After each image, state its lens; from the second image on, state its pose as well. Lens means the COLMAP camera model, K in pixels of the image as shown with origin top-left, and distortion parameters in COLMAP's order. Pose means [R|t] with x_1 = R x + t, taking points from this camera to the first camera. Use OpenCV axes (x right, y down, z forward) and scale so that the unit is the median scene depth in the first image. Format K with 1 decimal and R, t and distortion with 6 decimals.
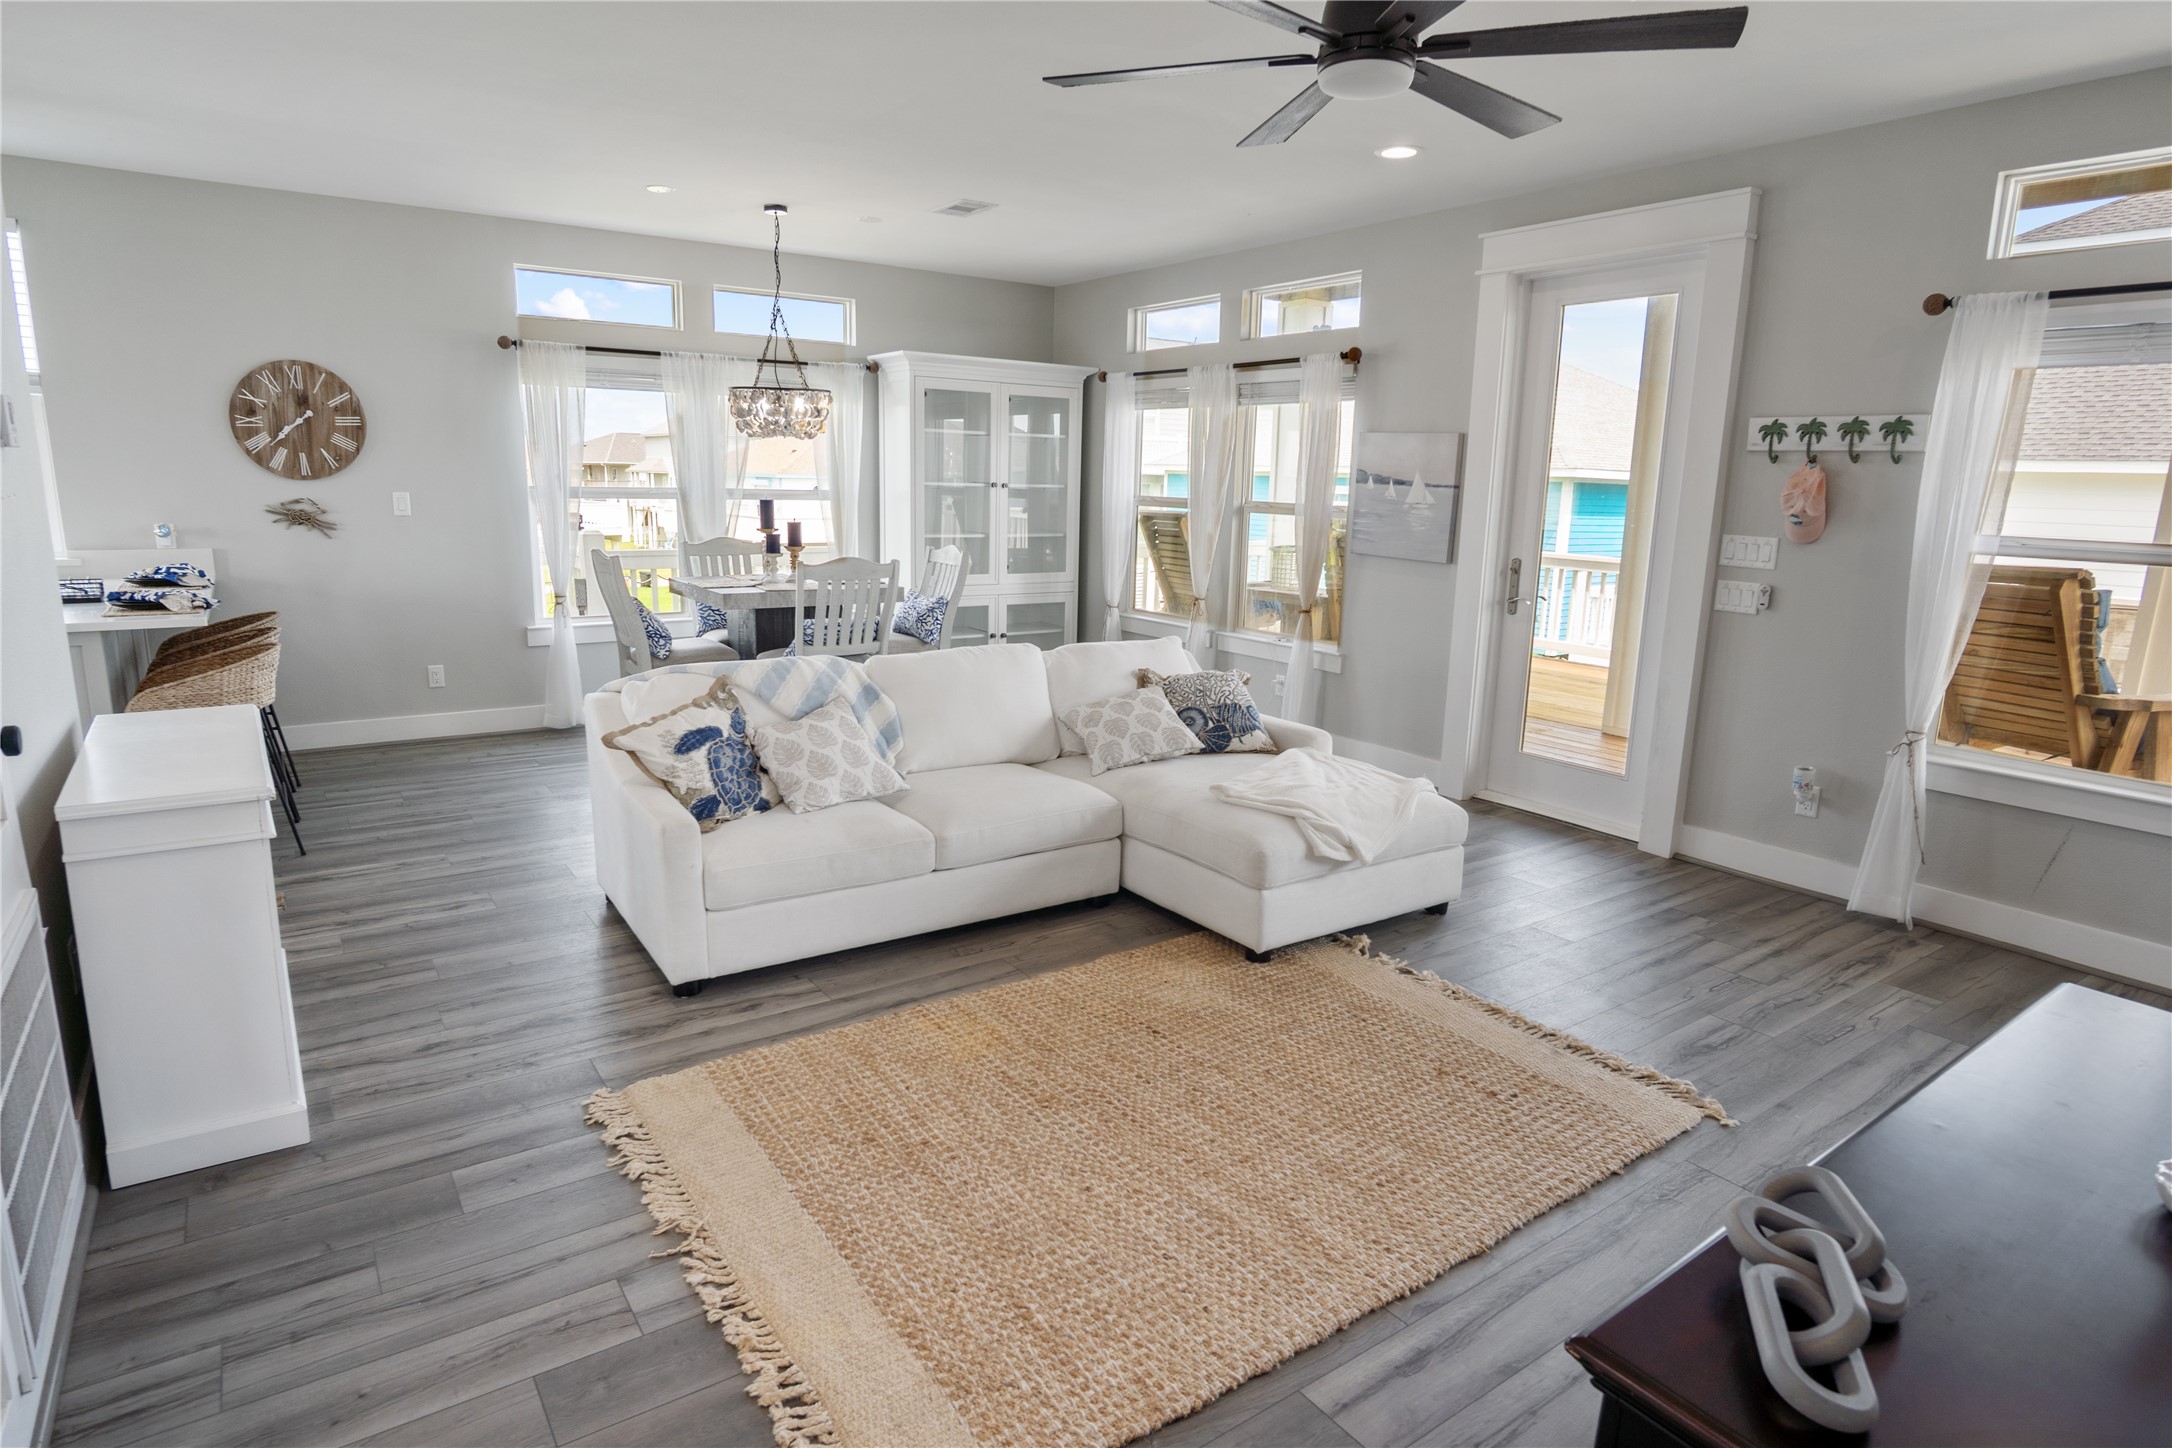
lens RADIAL K [[1184.6, 0, 1087.7], [0, 1184.6, 723.7], [0, 0, 1]] dist [-0.030515, 0.000857]
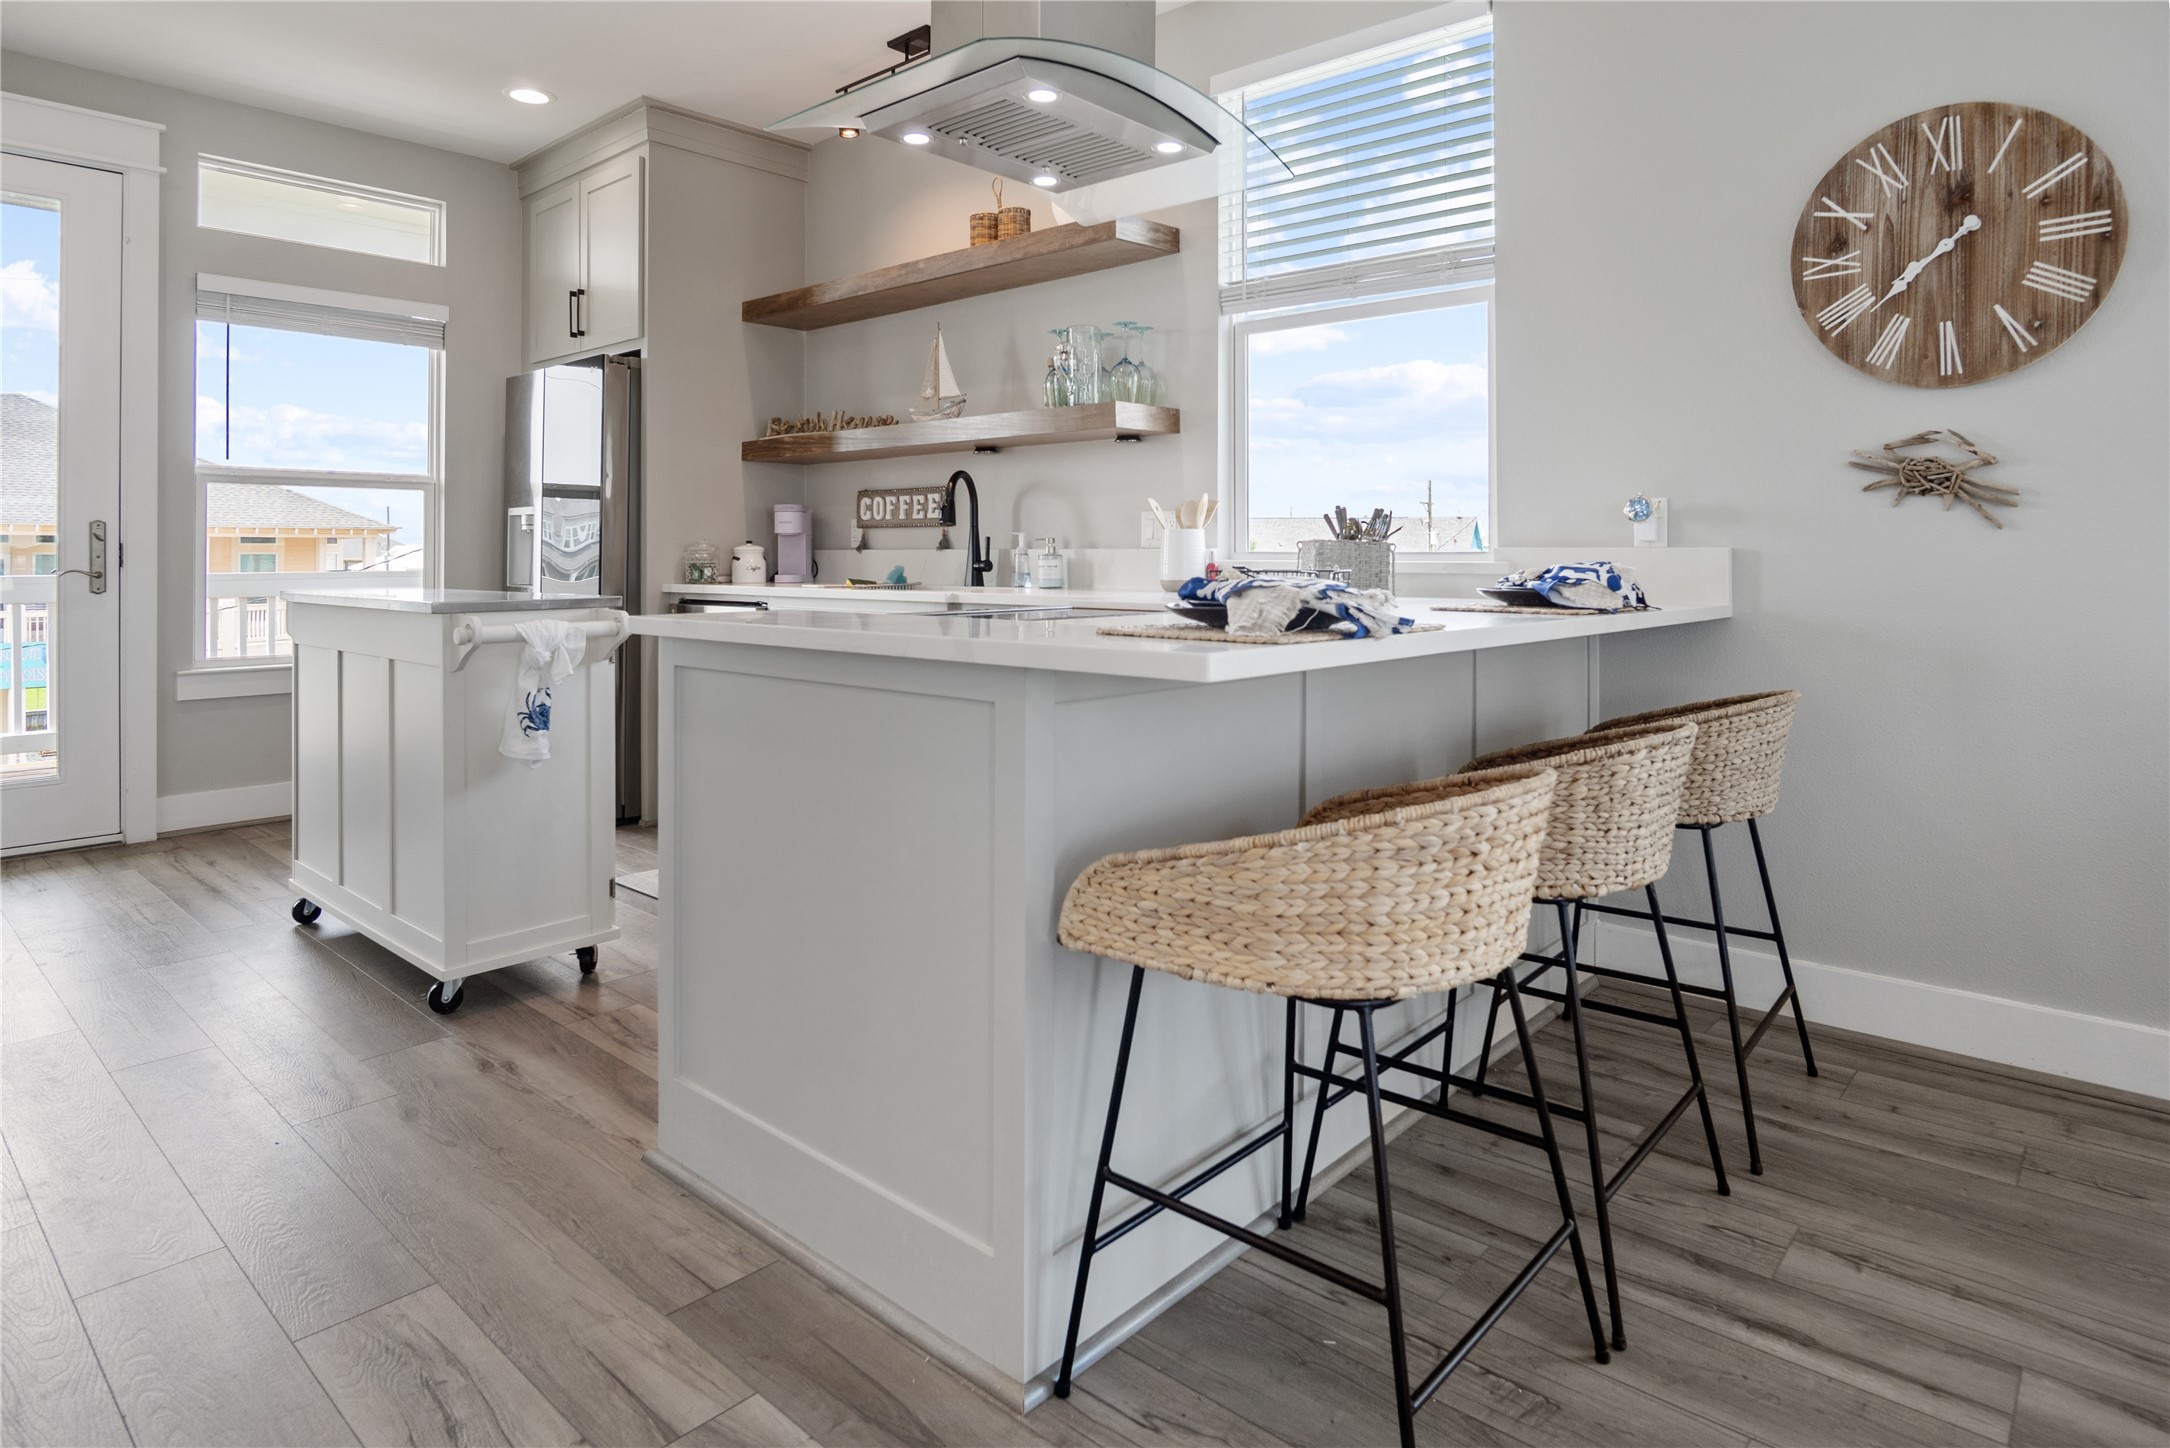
lens RADIAL K [[1220.9, 0, 1093.6], [0, 1220.9, 553.4], [0, 0, 1]] dist [-0.024512, 0.001416]
pose [[0.226576, -0.024341, -0.973689, -0.343183], [-0.194764, 0.978365, -0.069780, -0.066101], [0.954322, 0.205450, 0.216934, 0.664915]]
